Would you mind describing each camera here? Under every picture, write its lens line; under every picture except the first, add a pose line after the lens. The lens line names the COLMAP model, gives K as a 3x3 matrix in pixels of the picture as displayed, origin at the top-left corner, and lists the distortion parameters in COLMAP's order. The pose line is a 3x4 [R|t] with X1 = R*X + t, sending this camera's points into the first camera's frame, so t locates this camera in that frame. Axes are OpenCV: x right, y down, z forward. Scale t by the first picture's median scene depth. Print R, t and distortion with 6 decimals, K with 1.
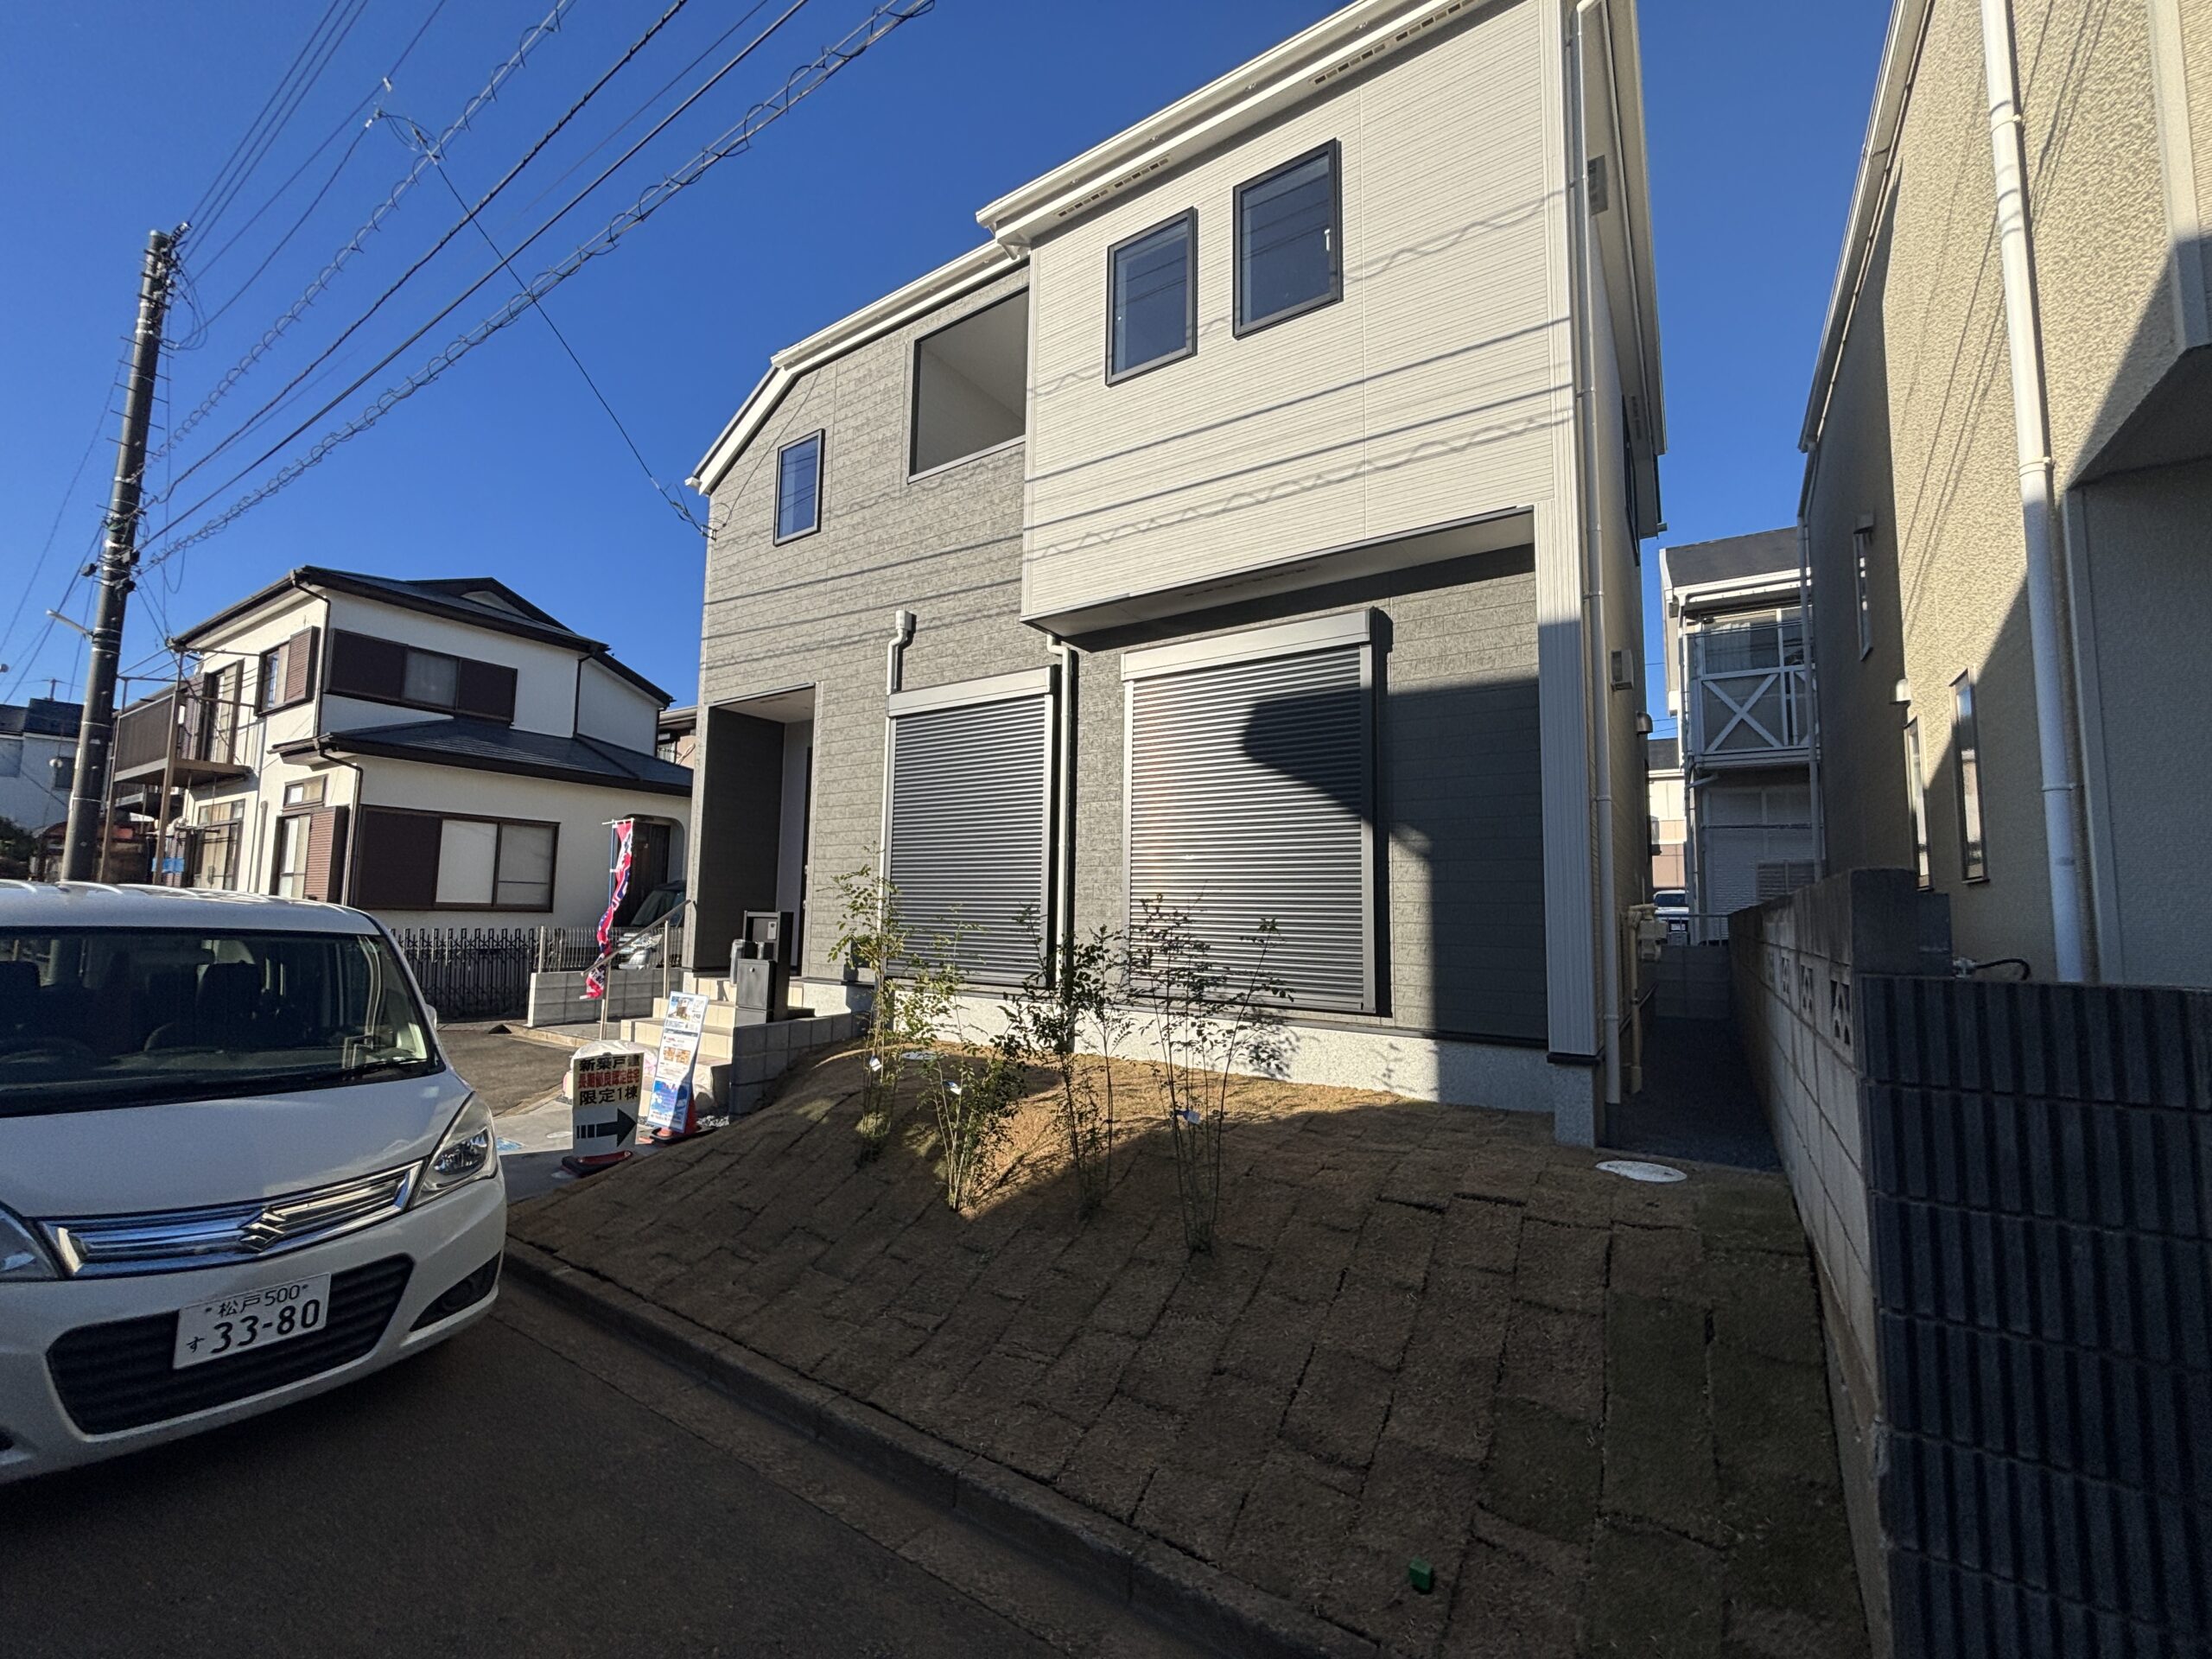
lens RADIAL K [[894.5, 0, 1104.1], [0, 894.5, 835.1], [0, 0, 1]] dist [-0.002728, 0.000667]
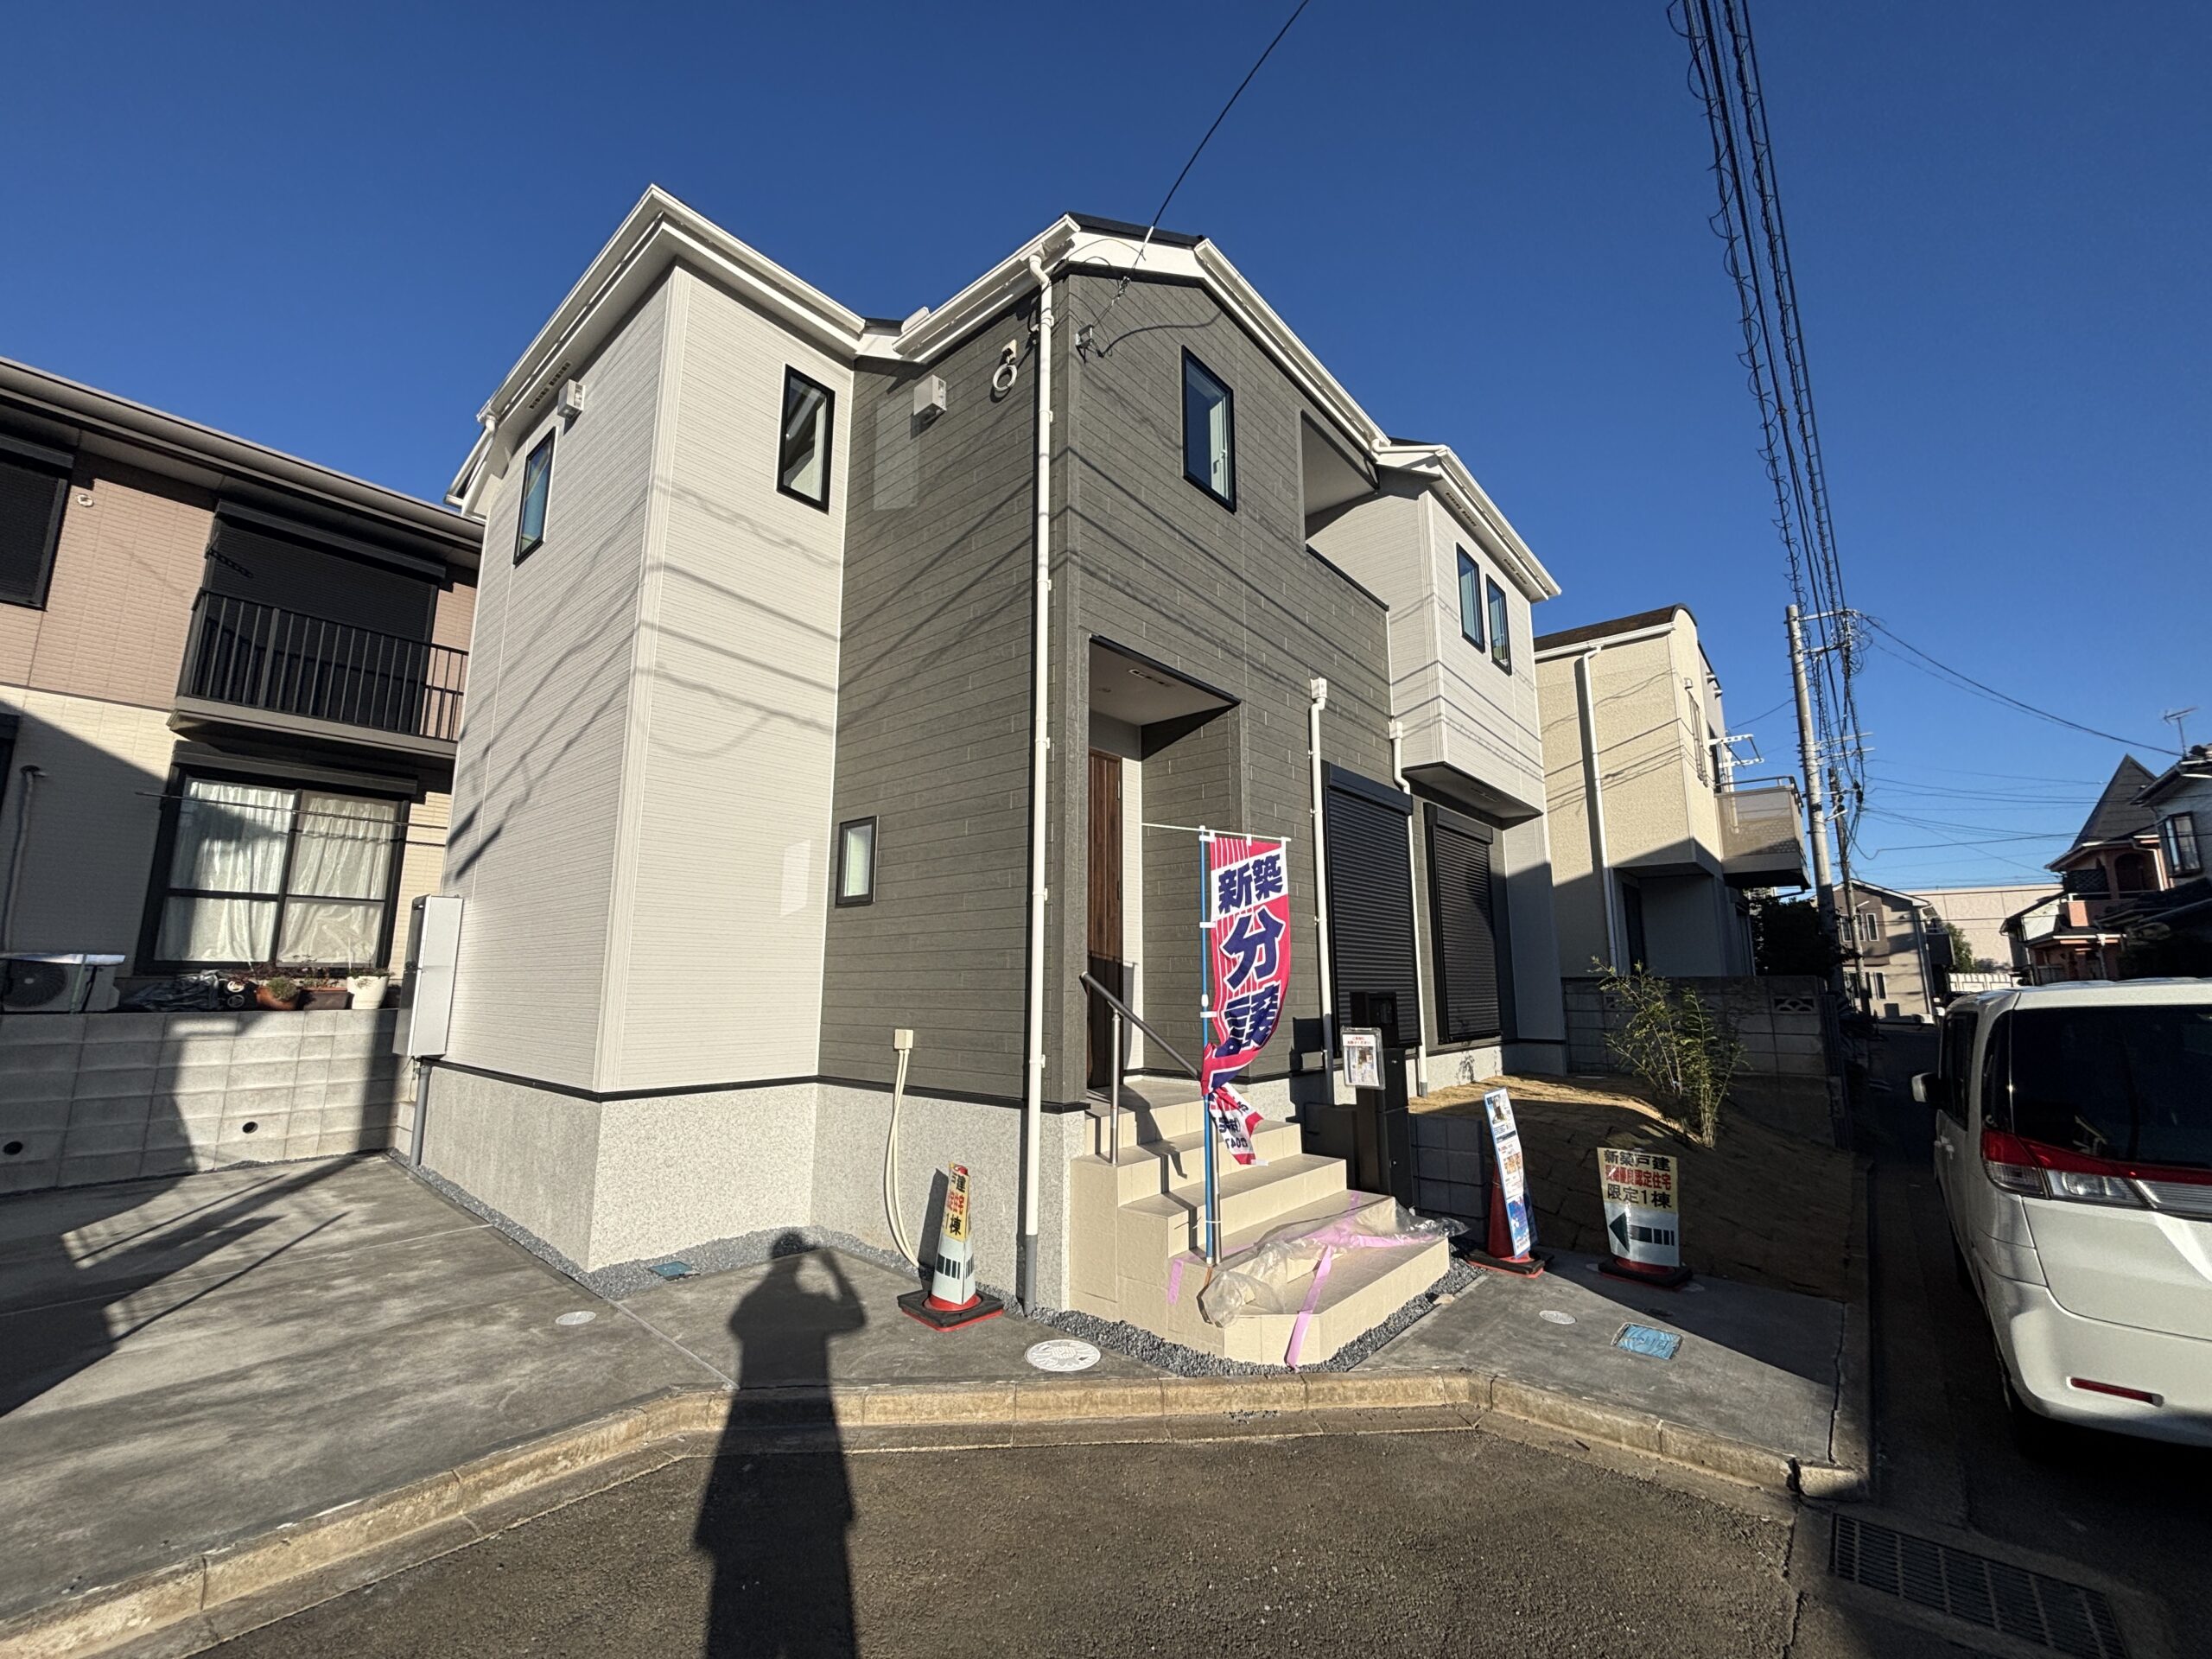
lens RADIAL K [[894.5, 0, 1096.6], [0, 894.5, 832.4], [0, 0, 1]] dist [-0.002728, 0.000667]
pose [[0.122290, 0.145835, 0.981721, -1.476163], [-0.087649, 0.986868, -0.135682, 0.088259], [-0.988617, -0.069454, 0.133467, 1.357828]]
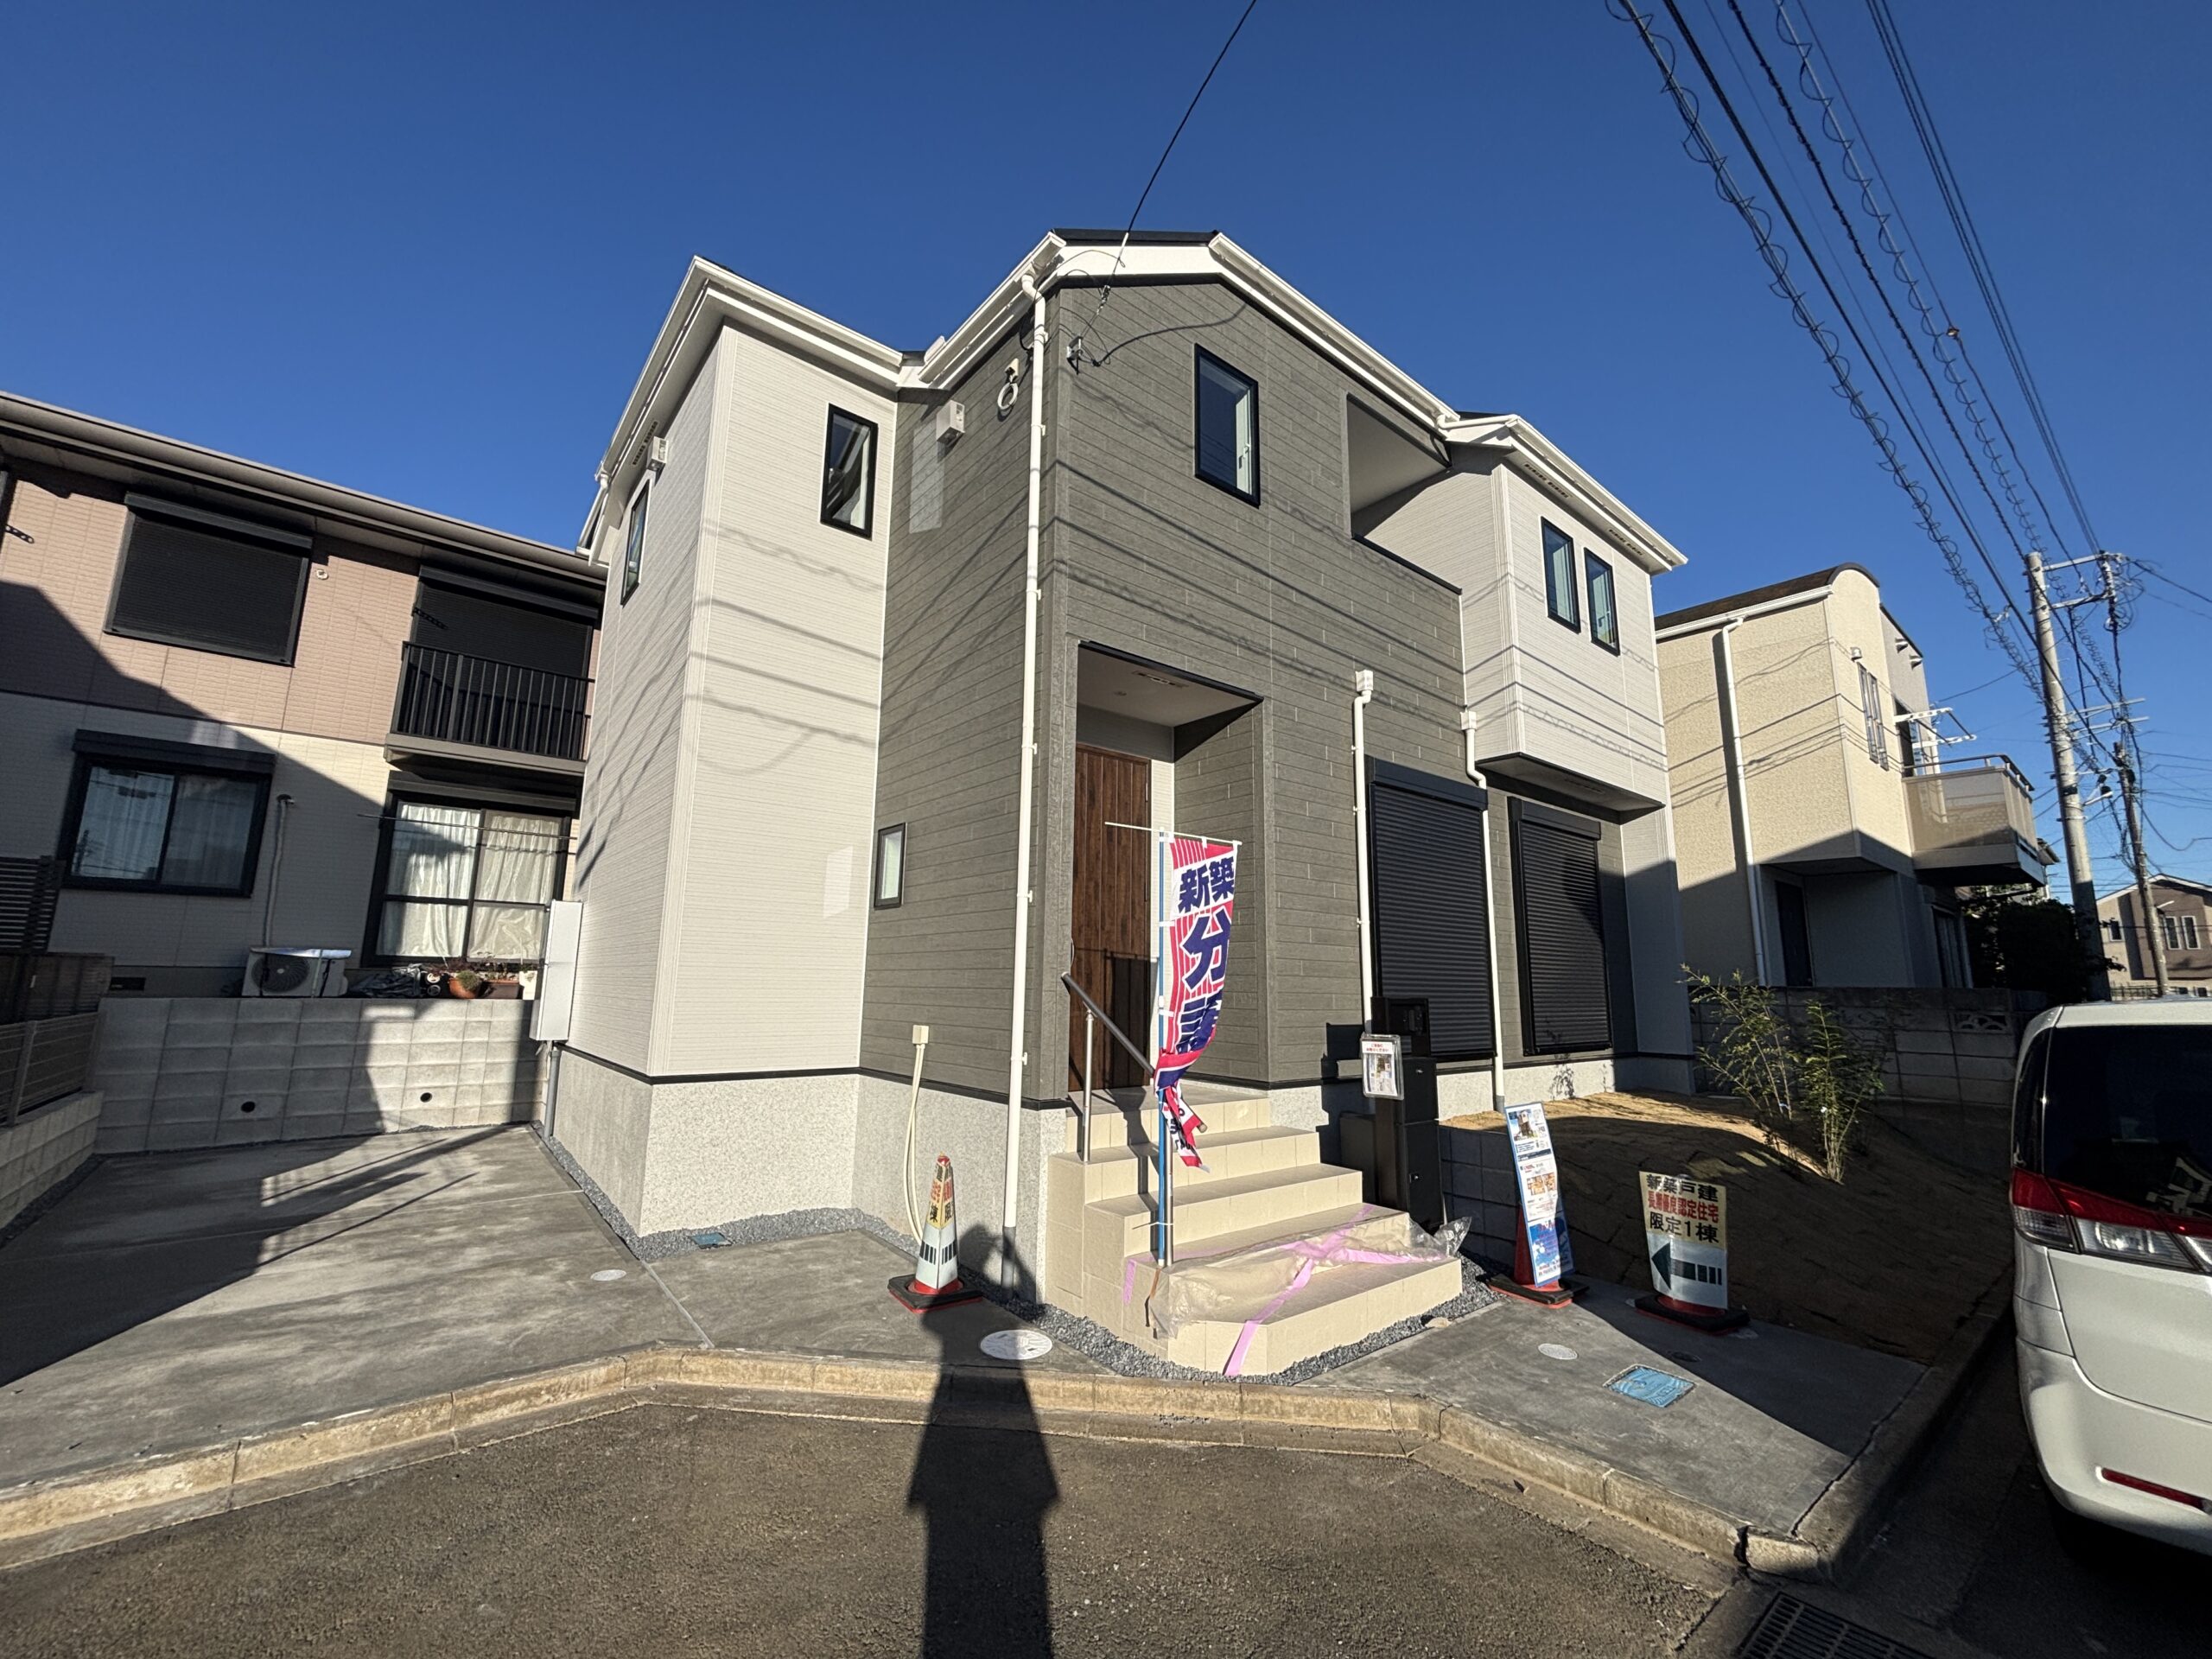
lens RADIAL K [[894.5, 0, 1095.6], [0, 894.5, 833.0], [0, 0, 1]] dist [-0.002728, 0.000667]
pose [[0.300864, 0.144928, 0.942591, -1.452410], [-0.094224, 0.988067, -0.121844, 0.075076], [-0.949001, -0.052156, 0.310929, 1.194865]]
